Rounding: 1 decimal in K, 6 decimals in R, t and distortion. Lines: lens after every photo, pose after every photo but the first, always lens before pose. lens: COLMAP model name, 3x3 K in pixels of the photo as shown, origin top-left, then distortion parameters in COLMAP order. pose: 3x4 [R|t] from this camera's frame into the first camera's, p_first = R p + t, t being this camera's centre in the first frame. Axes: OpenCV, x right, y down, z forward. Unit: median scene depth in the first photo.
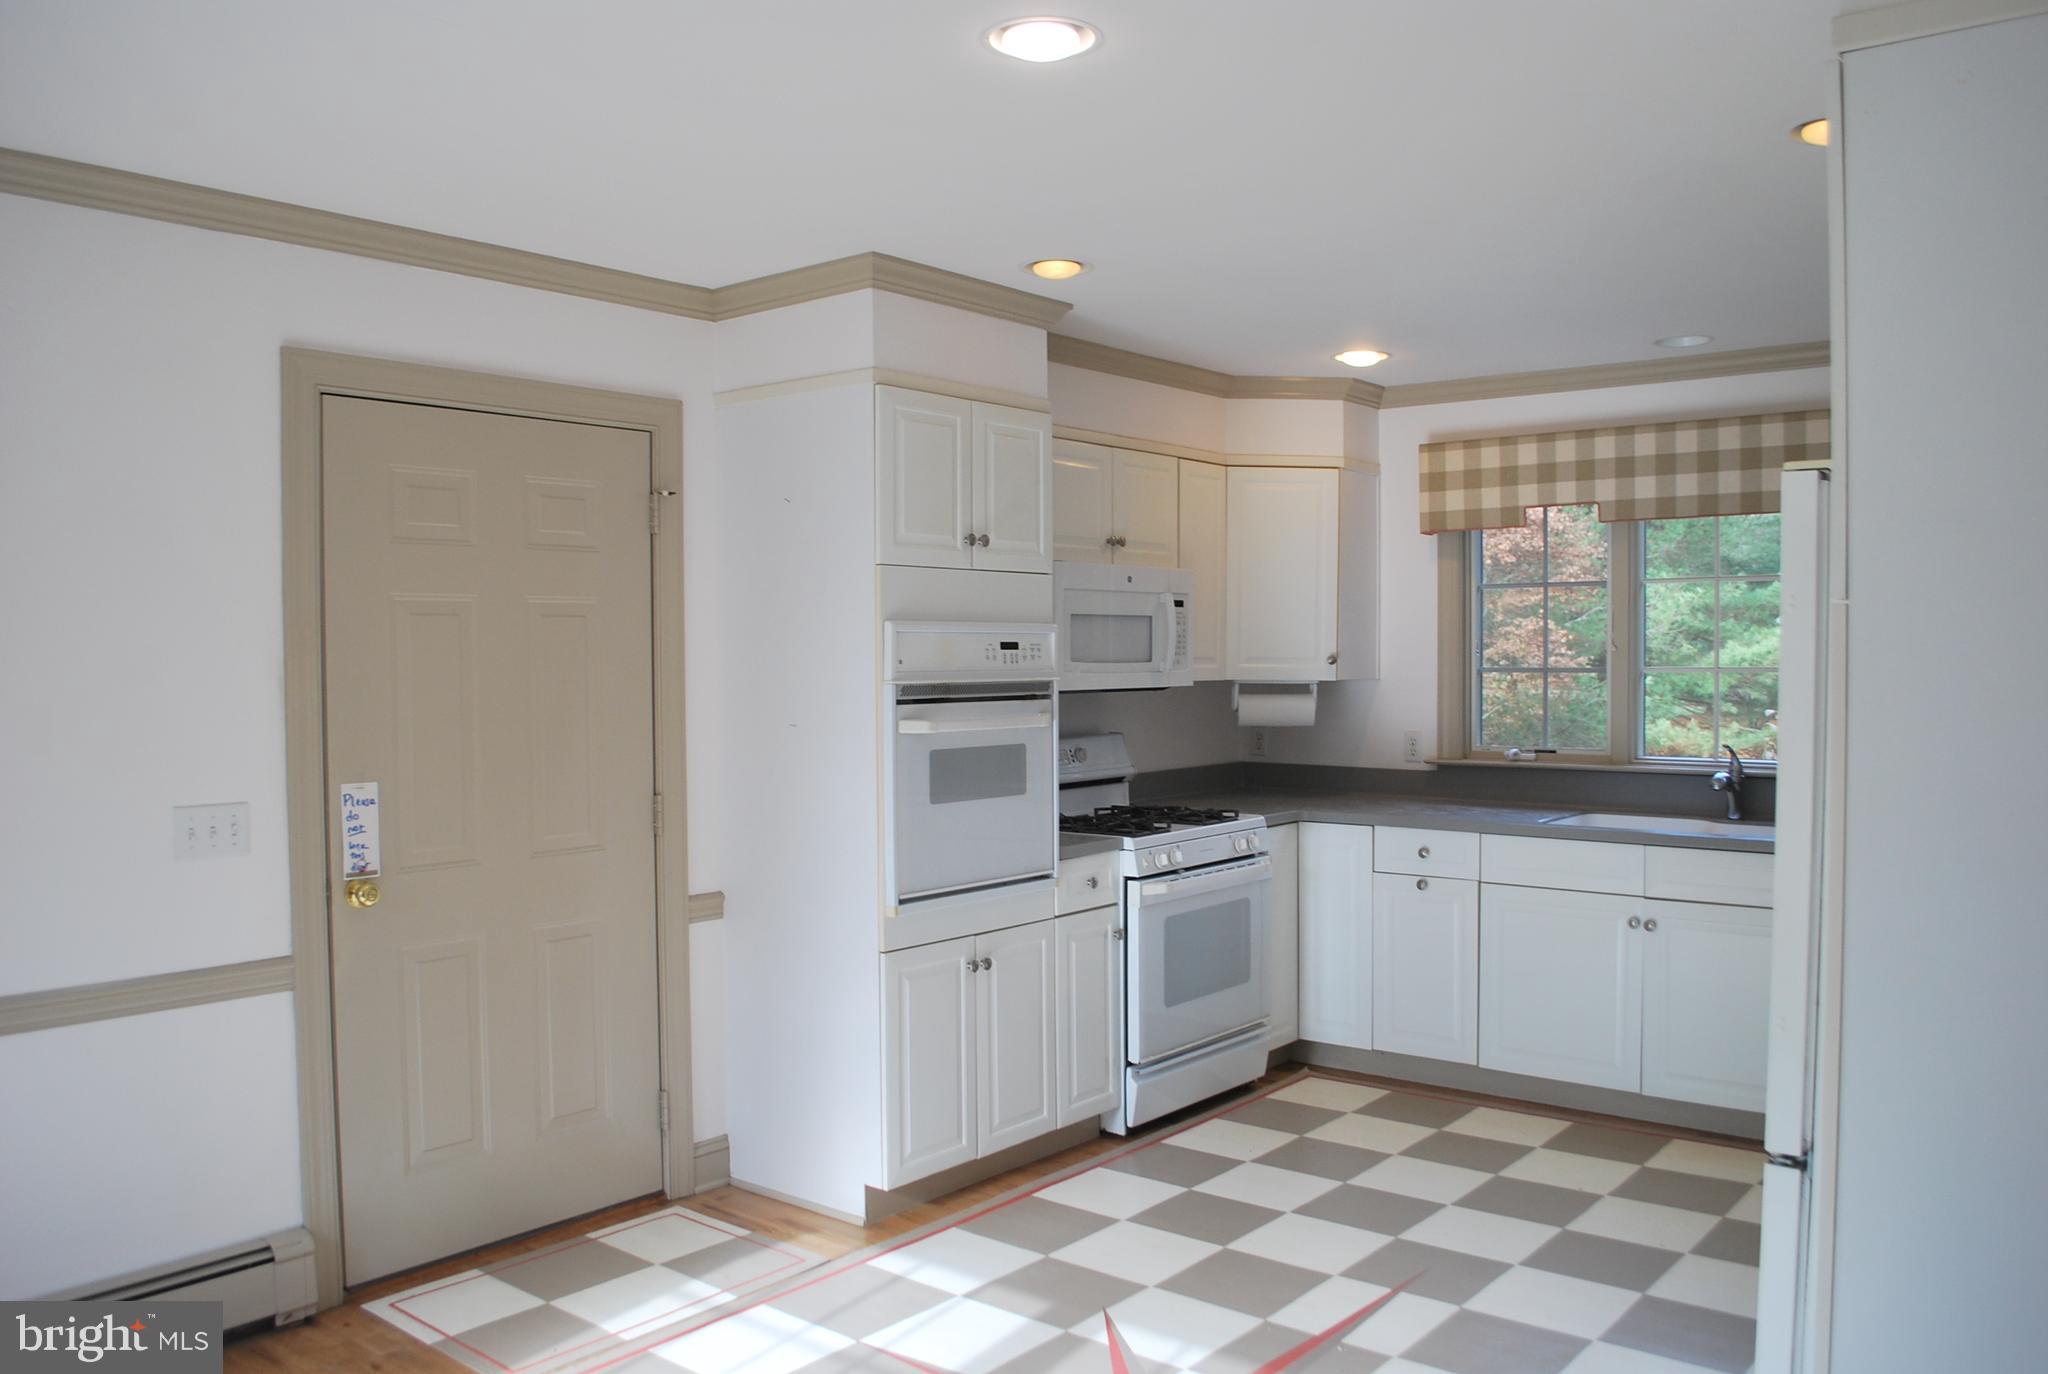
lens RADIAL K [[1614.1, 0, 1018.6], [0, 1614.1, 691.4], [0, 0, 1]] dist [-0.083839, 0.005310]
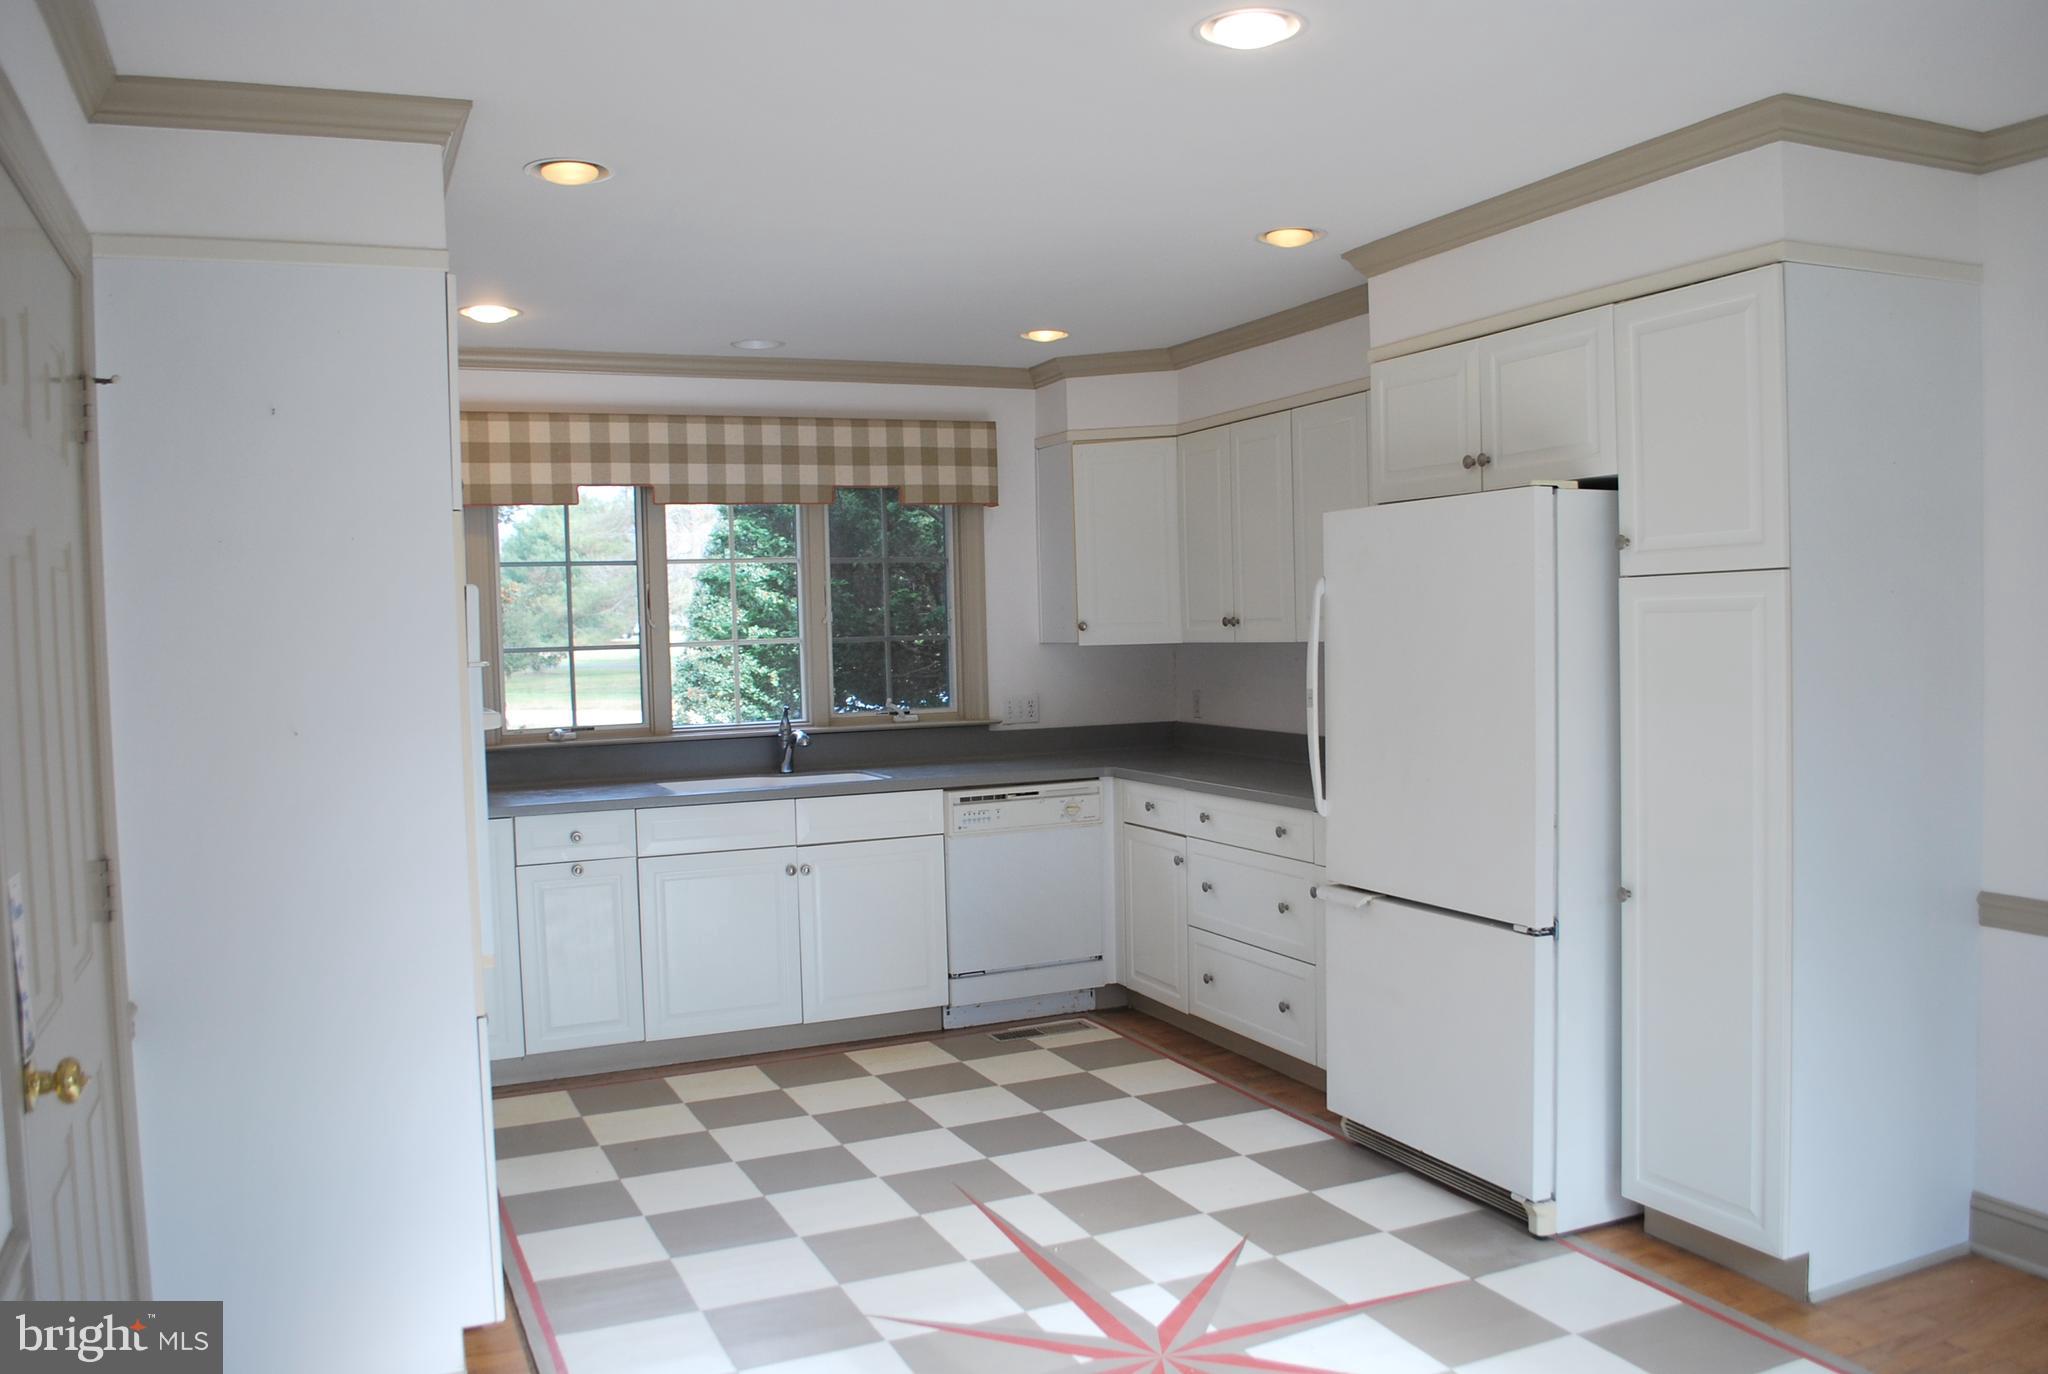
lens RADIAL K [[1614.1, 0, 1018.6], [0, 1614.1, 691.4], [0, 0, 1]] dist [-0.083839, 0.005310]
pose [[0.444703, -0.042721, 0.894659, -0.500616], [0.048225, 0.998555, 0.023712, 0.003197], [-0.894379, 0.032600, 0.446121, 0.337375]]
